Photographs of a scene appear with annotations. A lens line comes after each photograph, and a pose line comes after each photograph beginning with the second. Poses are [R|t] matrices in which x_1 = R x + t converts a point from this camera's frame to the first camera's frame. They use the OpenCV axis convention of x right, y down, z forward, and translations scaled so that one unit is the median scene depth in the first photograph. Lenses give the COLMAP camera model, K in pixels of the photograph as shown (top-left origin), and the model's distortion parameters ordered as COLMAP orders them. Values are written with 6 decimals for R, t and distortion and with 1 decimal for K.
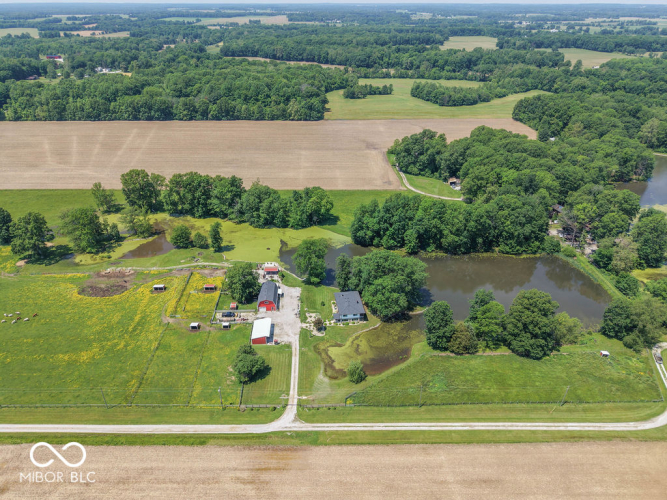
lens RADIAL K [[446.3, 0, 332.5], [0, 446.3, 250.7], [0, 0, 1]] dist [0.046213, -0.057448]
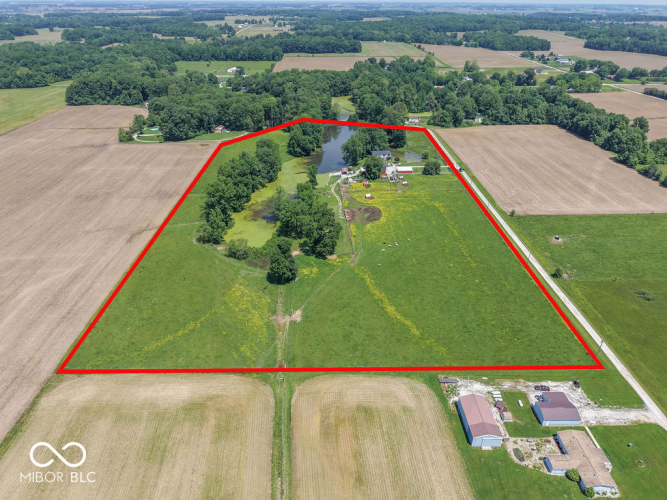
lens RADIAL K [[444.9, 0, 333.5], [0, 444.9, 250.0], [0, 0, 1]] dist [0.068315, -0.089587]
pose [[-0.007036, -0.488321, 0.872636, -1.968596], [0.482860, 0.762519, 0.430593, -0.526064], [-0.875669, 0.424391, 0.230425, 0.953209]]
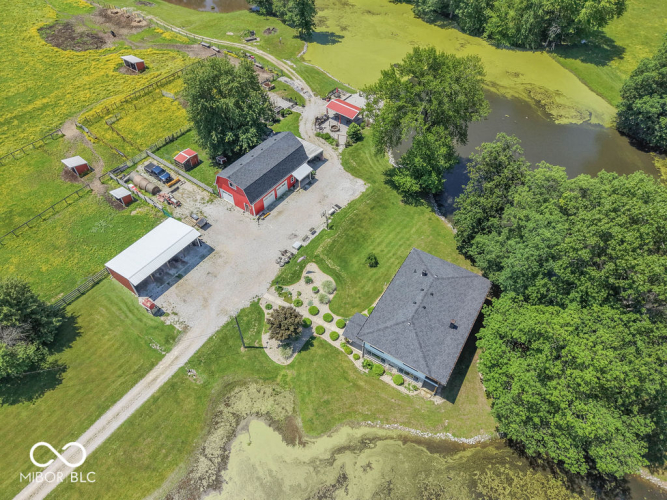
lens RADIAL K [[450.8, 0, 333.5], [0, 450.8, 250.0], [0, 0, 1]] dist [0.004182, 0.001307]
pose [[0.773693, 0.478738, -0.414981, 0.096270], [-0.310524, 0.857470, 0.410268, -0.015330], [0.552244, -0.188560, 0.812079, 0.772715]]
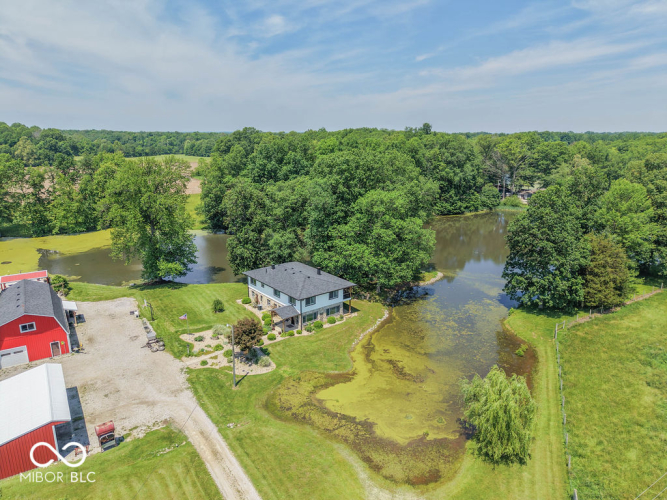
lens RADIAL K [[444.9, 0, 333.5], [0, 444.9, 250.0], [0, 0, 1]] dist [0.068315, -0.089587]
pose [[0.856497, -0.129547, 0.499630, -0.124605], [0.249861, 0.951076, -0.181726, 0.176112], [-0.451644, 0.280486, 0.846963, 0.694429]]
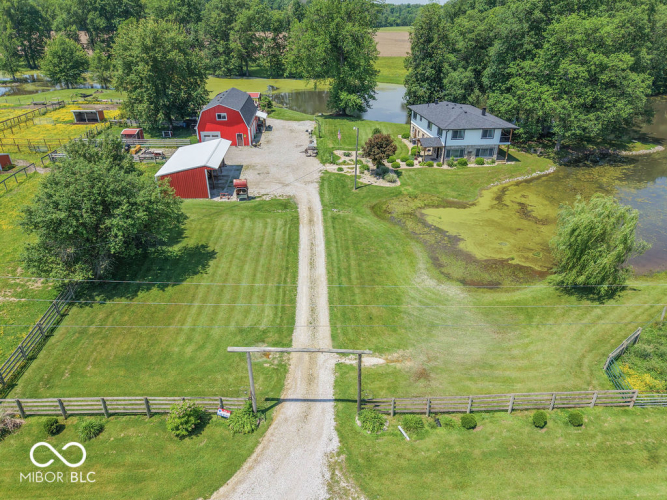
lens RADIAL K [[446.3, 0, 332.5], [0, 446.3, 250.7], [0, 0, 1]] dist [0.046213, -0.057448]
pose [[0.999971, -0.001844, 0.007435, -0.066761], [0.001956, 0.999886, -0.015005, 0.237050], [-0.007407, 0.015019, 0.999860, 0.678673]]
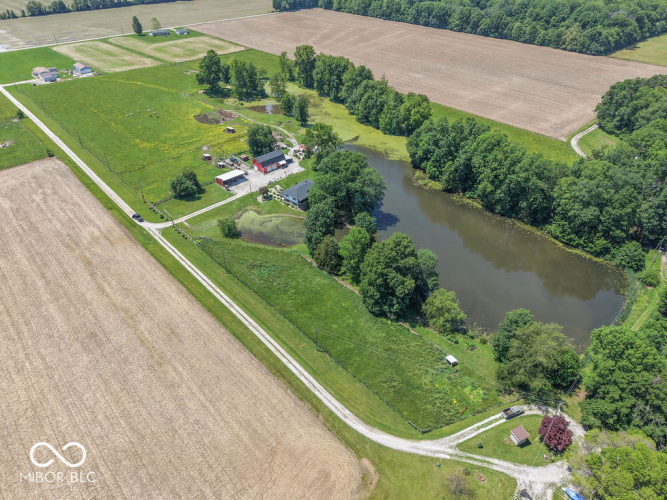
lens RADIAL K [[446.3, 0, 332.5], [0, 446.3, 250.7], [0, 0, 1]] dist [0.046213, -0.057448]
pose [[0.667493, 0.439006, -0.601438, 0.770689], [-0.363452, 0.897048, 0.251410, -0.034499], [0.649889, 0.050779, 0.758331, 0.306871]]
